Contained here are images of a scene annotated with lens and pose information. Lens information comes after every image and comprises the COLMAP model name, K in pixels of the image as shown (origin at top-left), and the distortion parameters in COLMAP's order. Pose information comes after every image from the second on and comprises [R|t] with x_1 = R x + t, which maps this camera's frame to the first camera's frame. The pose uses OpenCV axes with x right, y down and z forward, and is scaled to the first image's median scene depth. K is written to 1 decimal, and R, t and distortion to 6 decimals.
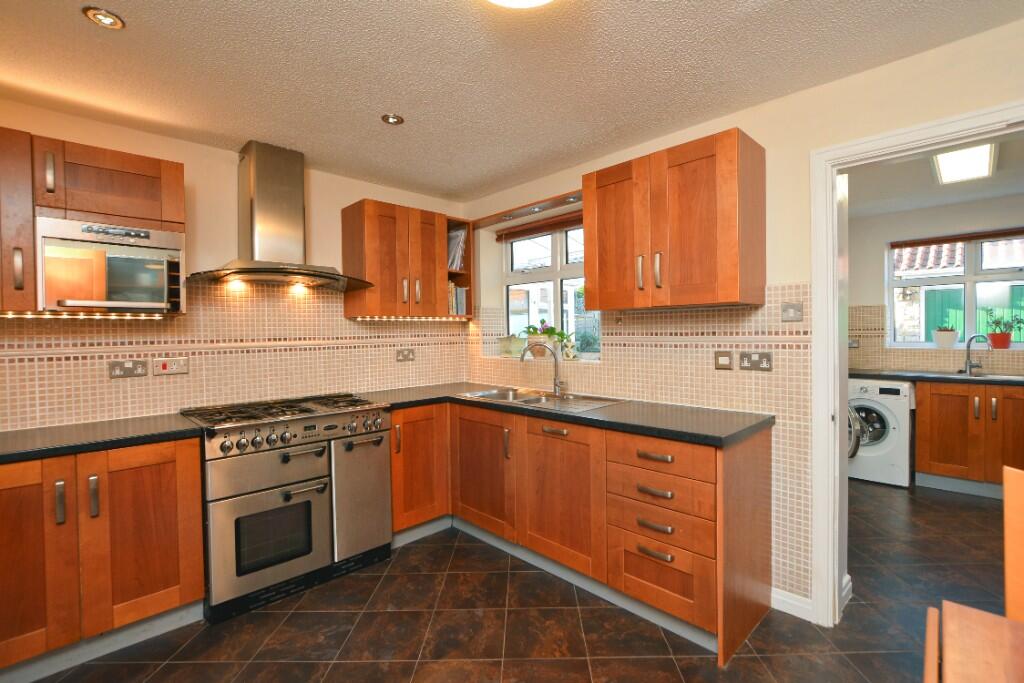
lens RADIAL K [[460.3, 0, 519.4], [0, 460.3, 337.9], [0, 0, 1]] dist [-0.027938, 0.000329]
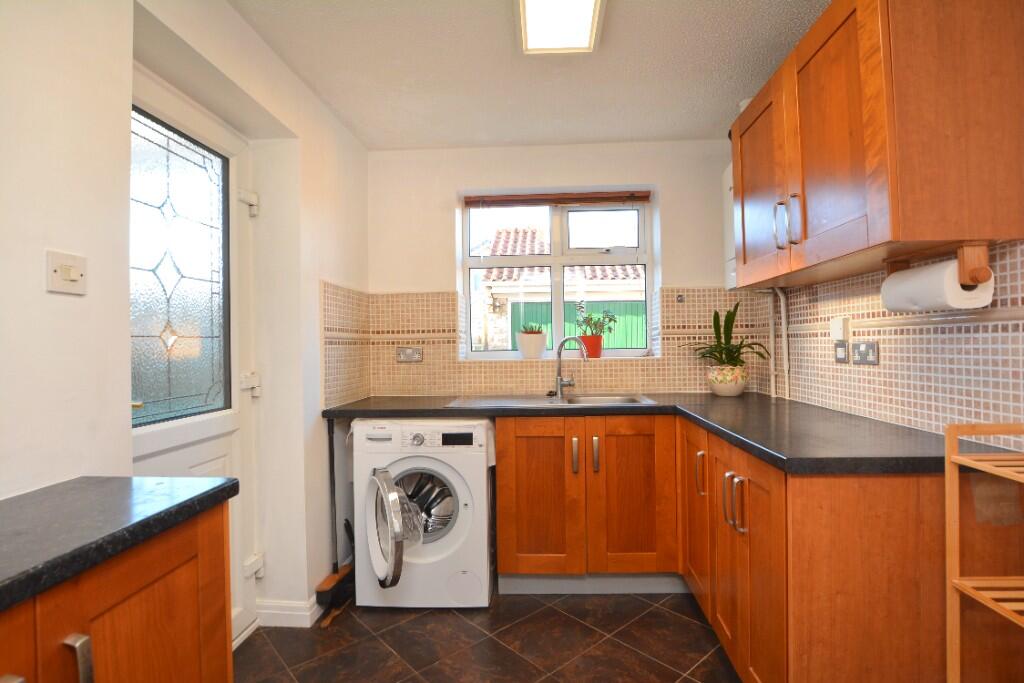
lens RADIAL K [[499.4, 0, 513.2], [0, 499.4, 341.4], [0, 0, 1]] dist [-0.010144, -0.000380]
pose [[0.742157, 0.007566, 0.670183, 0.462330], [0.012836, 0.999592, -0.025500, 0.016620], [-0.670103, 0.027527, 0.741757, 0.501501]]
